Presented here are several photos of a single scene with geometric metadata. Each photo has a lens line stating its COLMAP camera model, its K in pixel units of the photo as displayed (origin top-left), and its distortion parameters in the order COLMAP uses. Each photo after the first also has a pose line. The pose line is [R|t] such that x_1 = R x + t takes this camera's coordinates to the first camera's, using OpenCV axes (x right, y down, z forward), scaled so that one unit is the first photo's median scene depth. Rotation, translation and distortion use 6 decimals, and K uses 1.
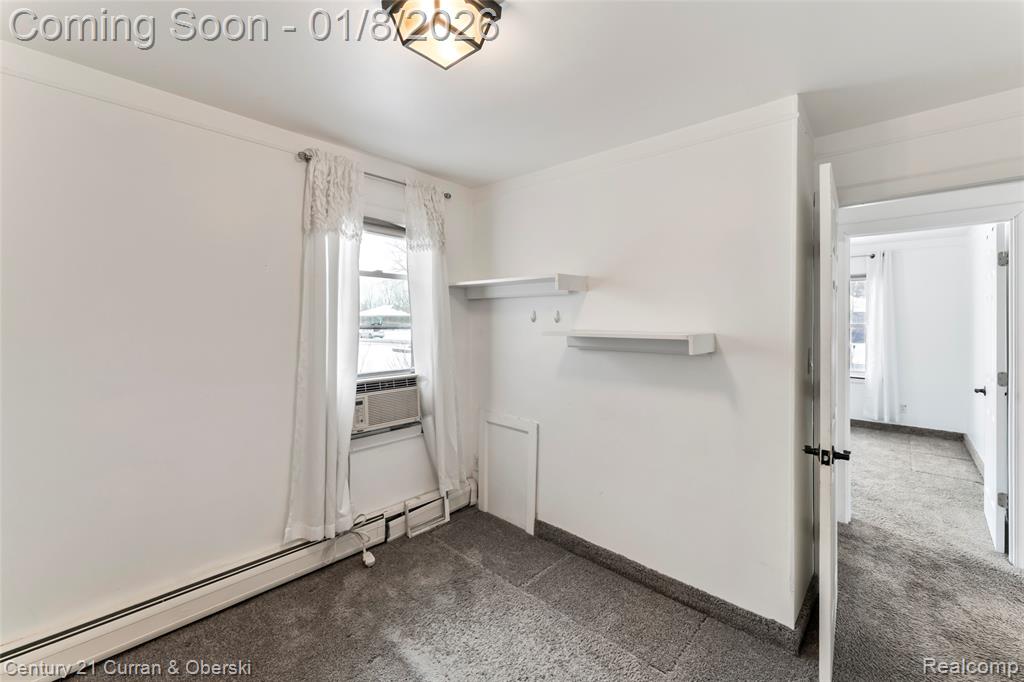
lens RADIAL K [[410.4, 0, 509.2], [0, 410.4, 327.2], [0, 0, 1]] dist [0.000505, -0.000128]
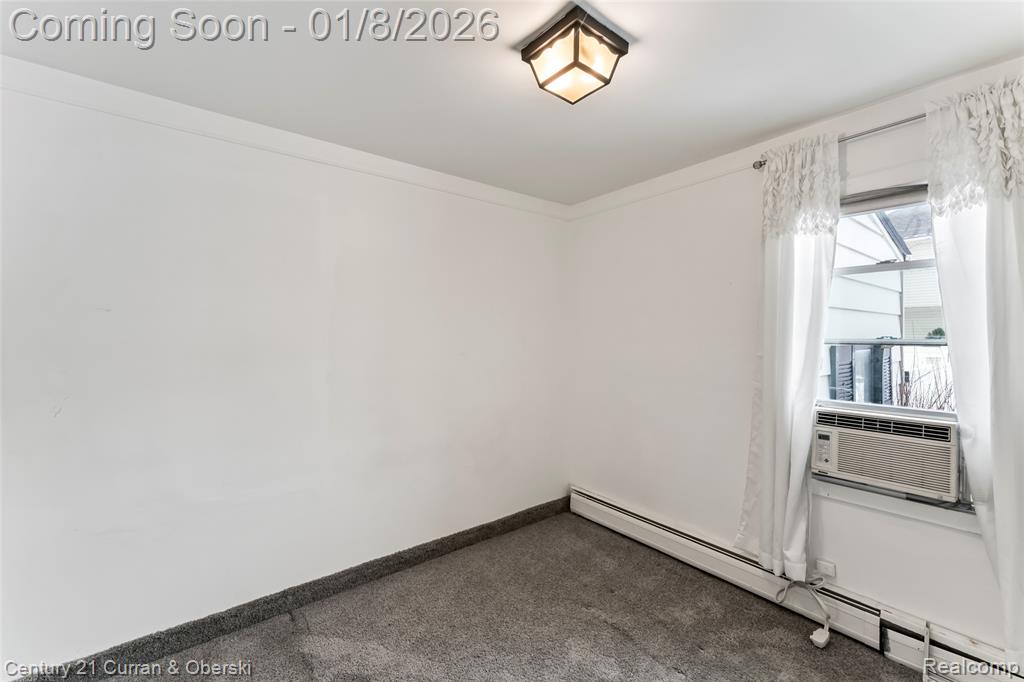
lens RADIAL K [[408.1, 0, 509.9], [0, 408.1, 334.1], [0, 0, 1]] dist [0.000620, -0.000241]
pose [[-0.144497, -0.000828, -0.989505, 0.502979], [-0.003372, 0.999994, -0.000345, -0.011730], [0.989499, 0.003287, -0.144499, 0.512739]]
